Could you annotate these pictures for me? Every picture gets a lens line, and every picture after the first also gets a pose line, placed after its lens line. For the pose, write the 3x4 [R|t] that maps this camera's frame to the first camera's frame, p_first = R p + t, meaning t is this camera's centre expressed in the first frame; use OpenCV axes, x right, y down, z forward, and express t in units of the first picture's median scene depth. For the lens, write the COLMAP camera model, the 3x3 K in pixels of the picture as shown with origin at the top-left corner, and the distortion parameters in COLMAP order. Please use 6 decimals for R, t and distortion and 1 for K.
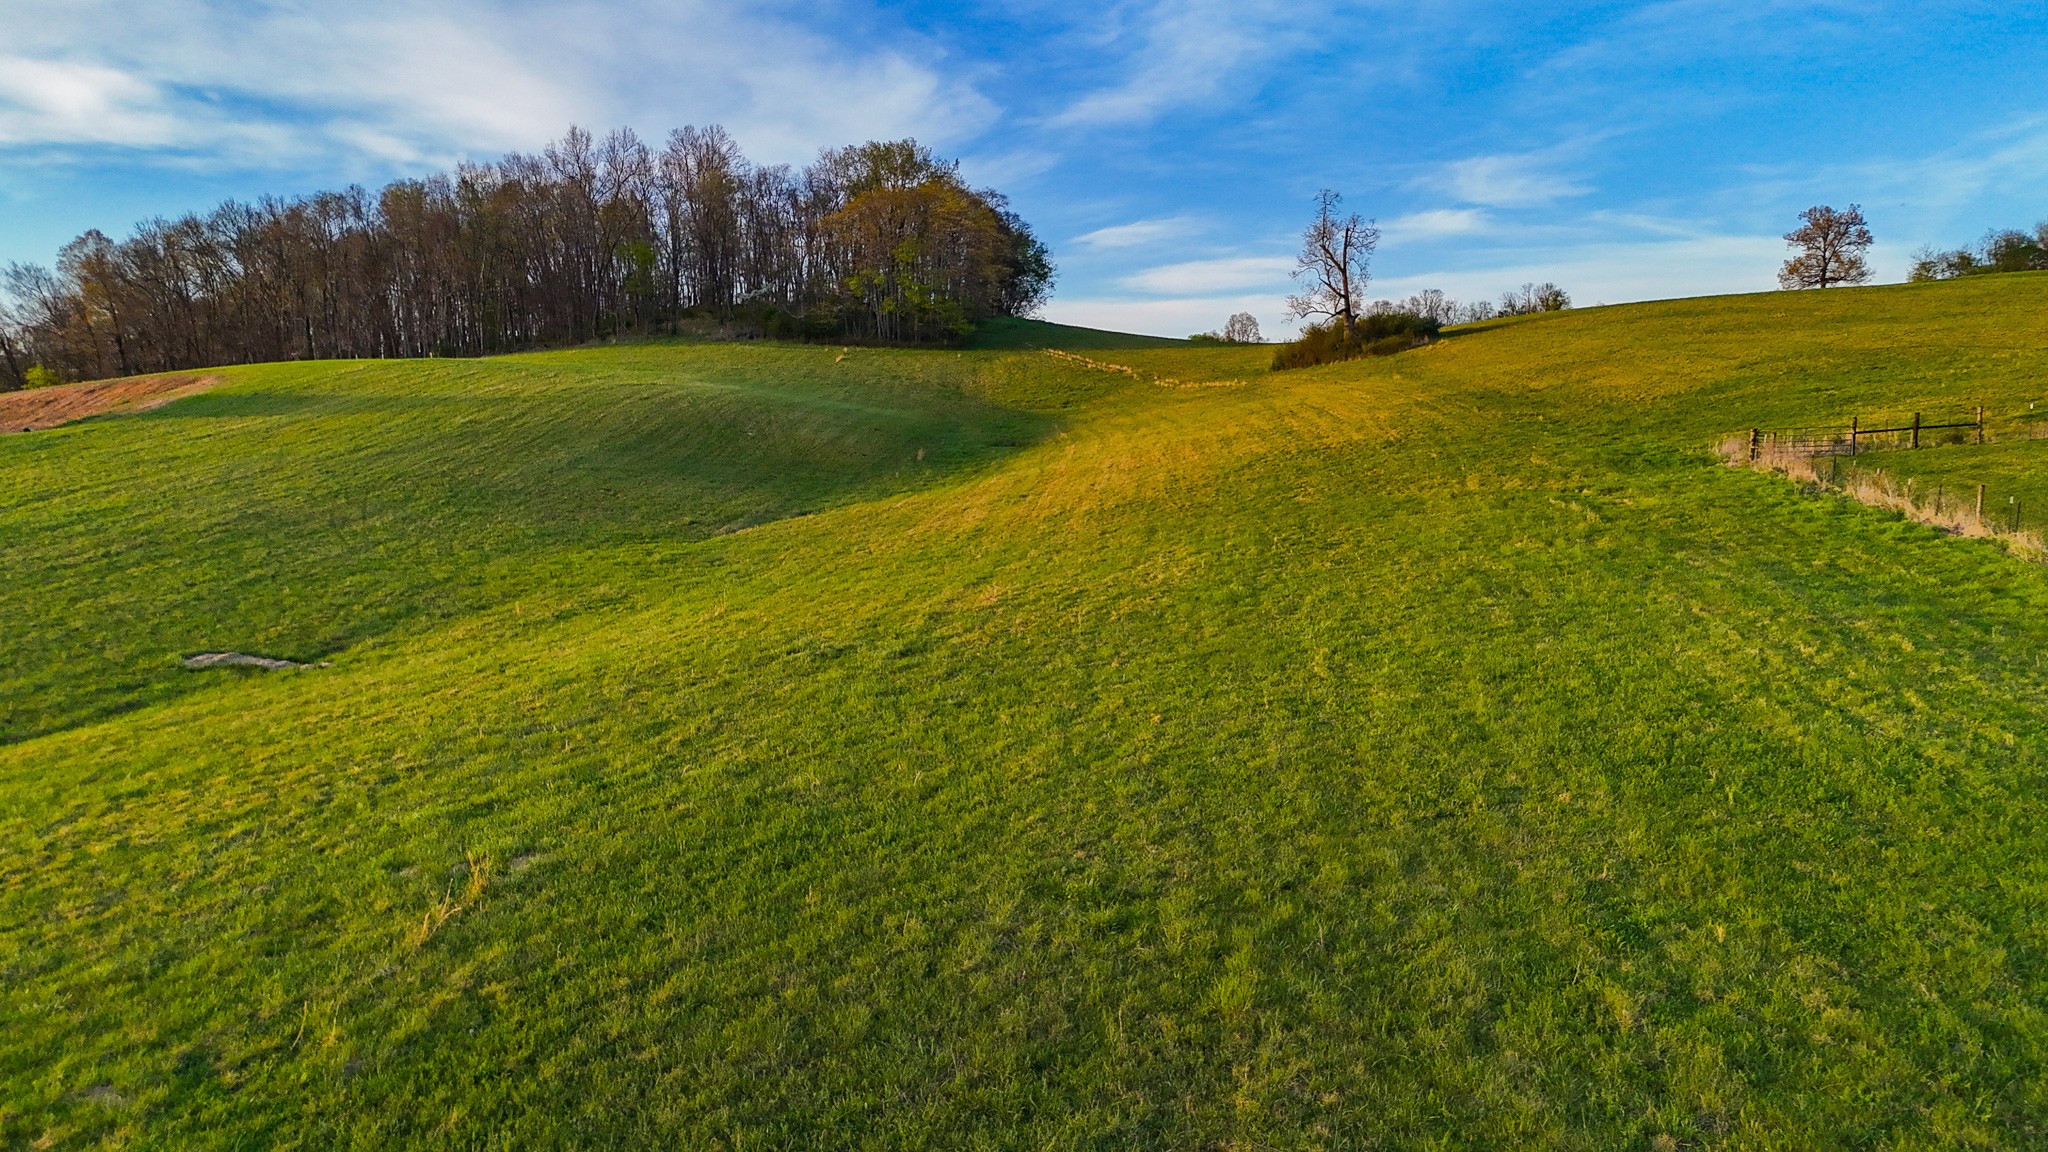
lens RADIAL K [[1481.0, 0, 1024.0], [0, 1481.0, 576.0], [0, 0, 1]] dist [0.088078, -0.090802]
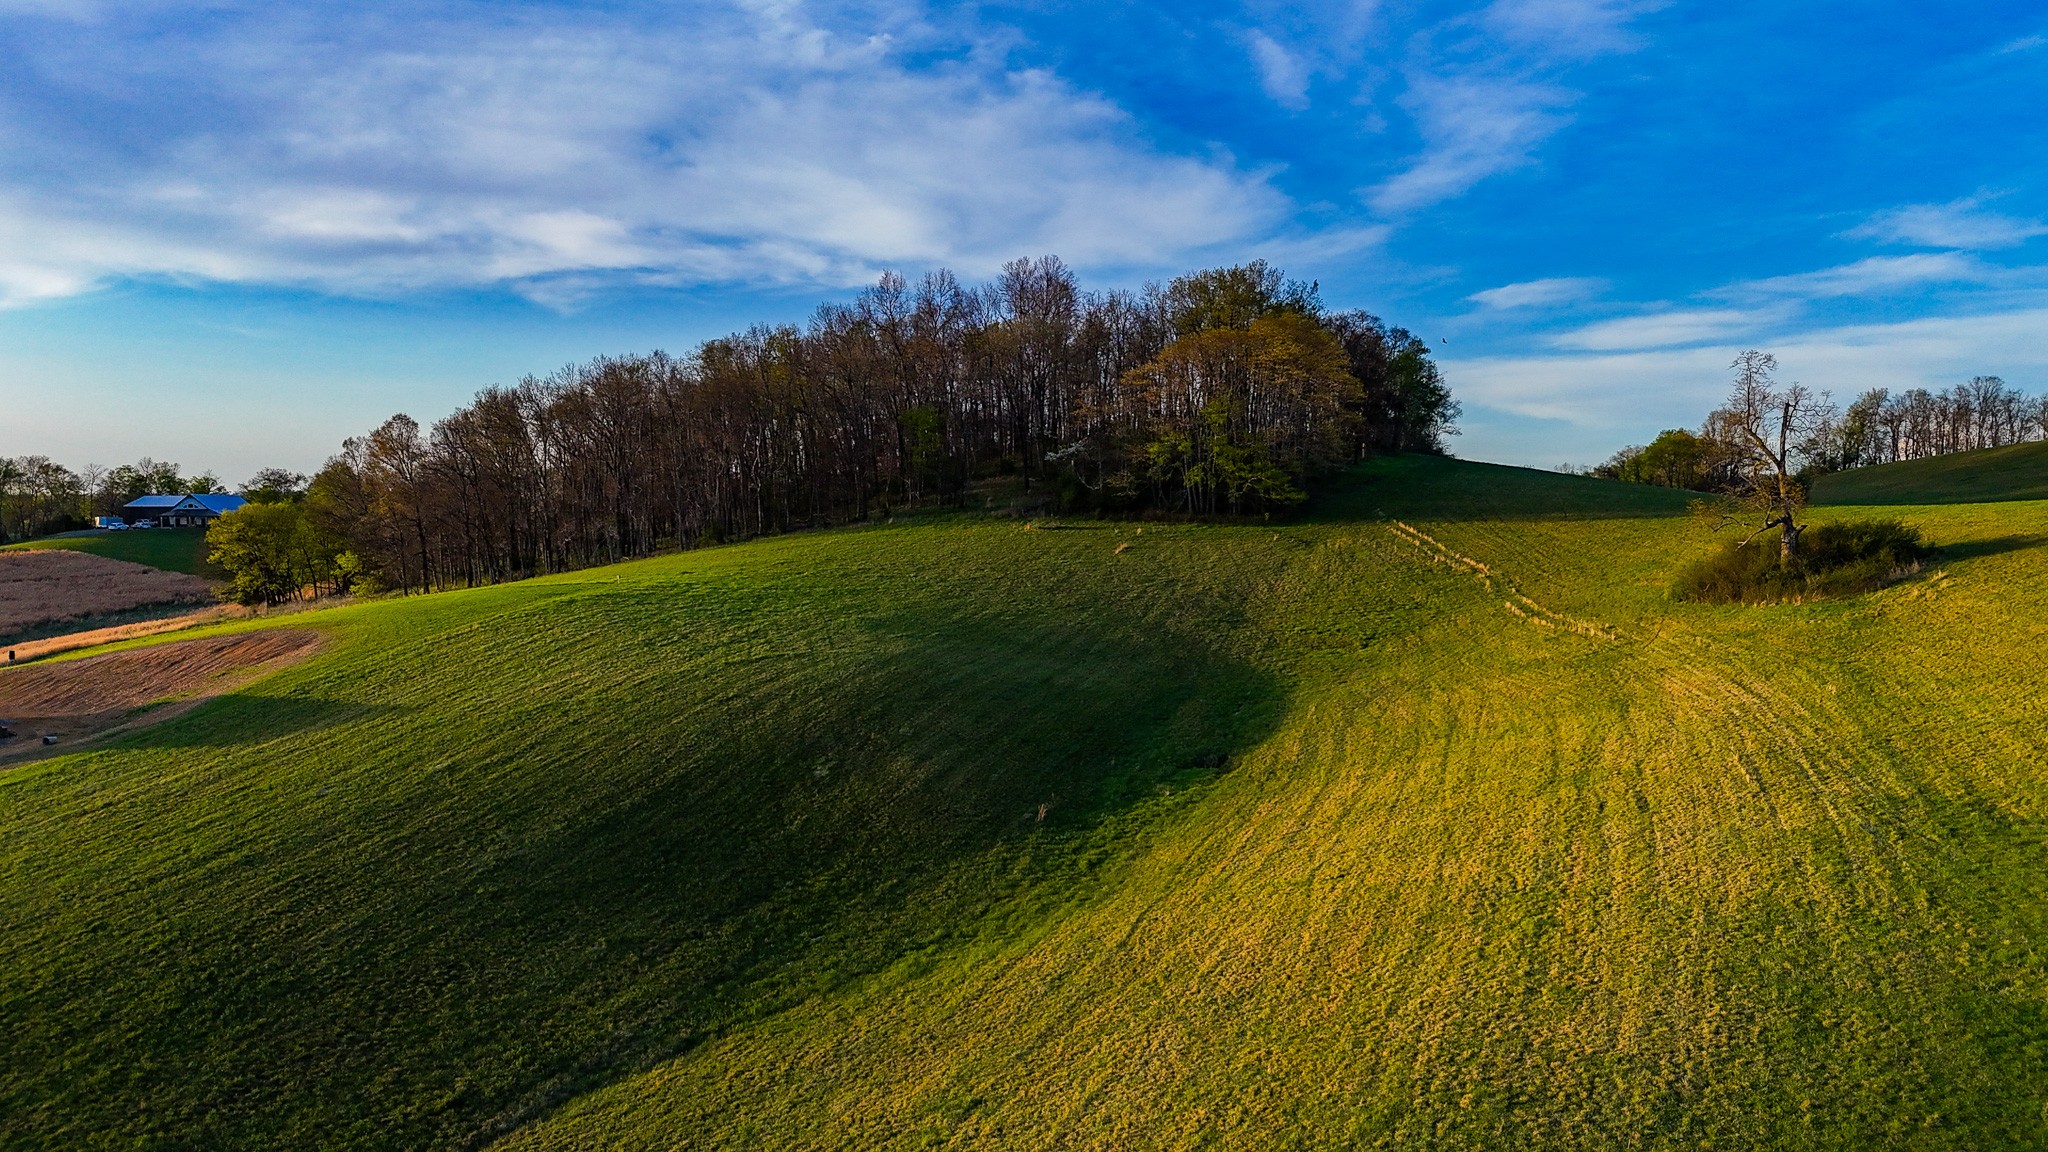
lens RADIAL K [[1481.0, 0, 1024.0], [0, 1481.0, 576.0], [0, 0, 1]] dist [0.088078, -0.090802]
pose [[0.951550, 0.016899, -0.307029, 0.066024], [-0.029118, 0.998954, -0.035259, -0.081713], [0.306112, 0.042491, 0.951047, 0.155927]]
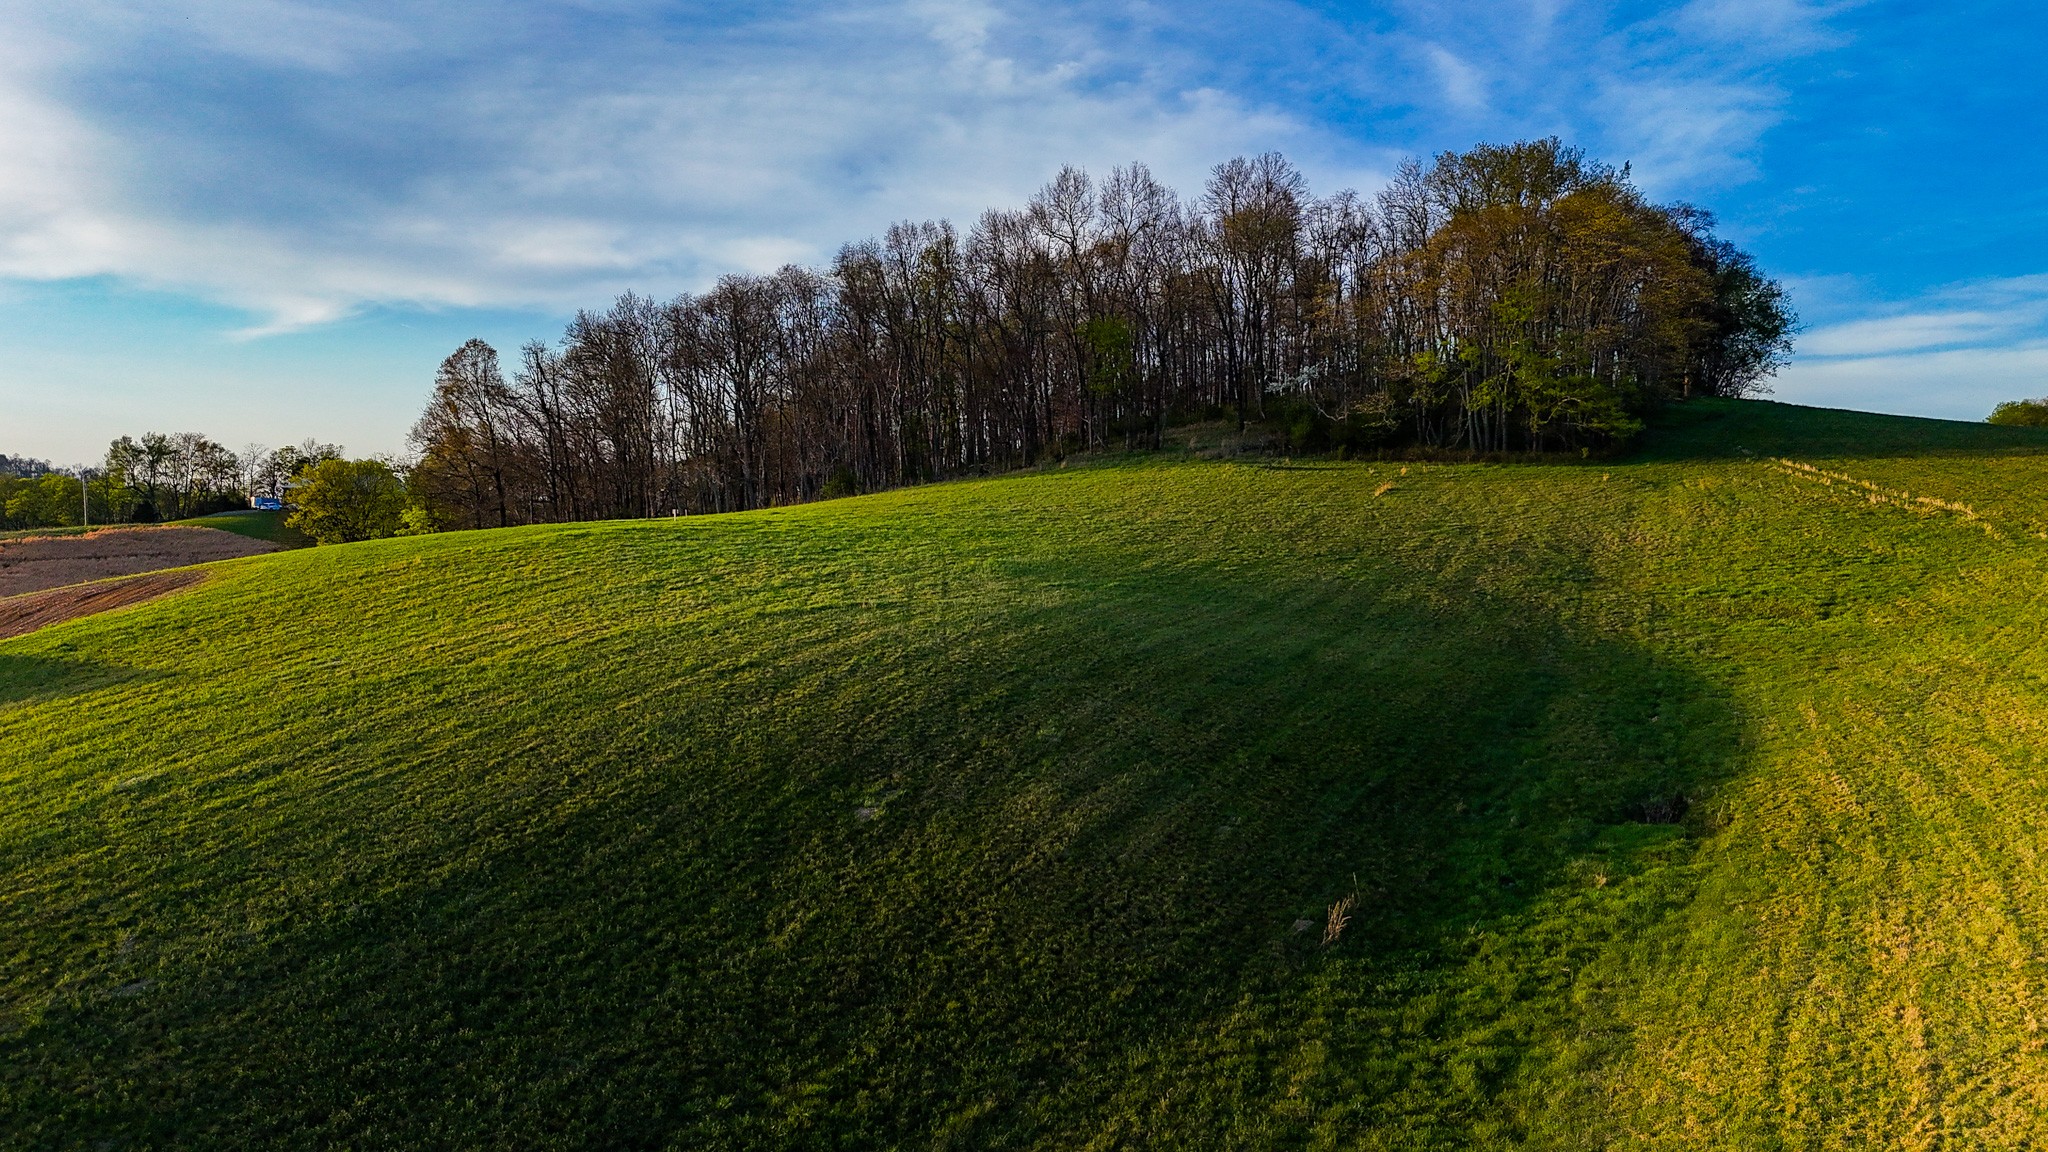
lens RADIAL K [[1481.0, 0, 1024.0], [0, 1481.0, 576.0], [0, 0, 1]] dist [0.088078, -0.090802]
pose [[0.903736, 0.022612, -0.427492, 0.001807], [-0.043223, 0.998321, -0.038569, -0.067672], [0.425902, 0.053334, 0.903196, 0.329832]]
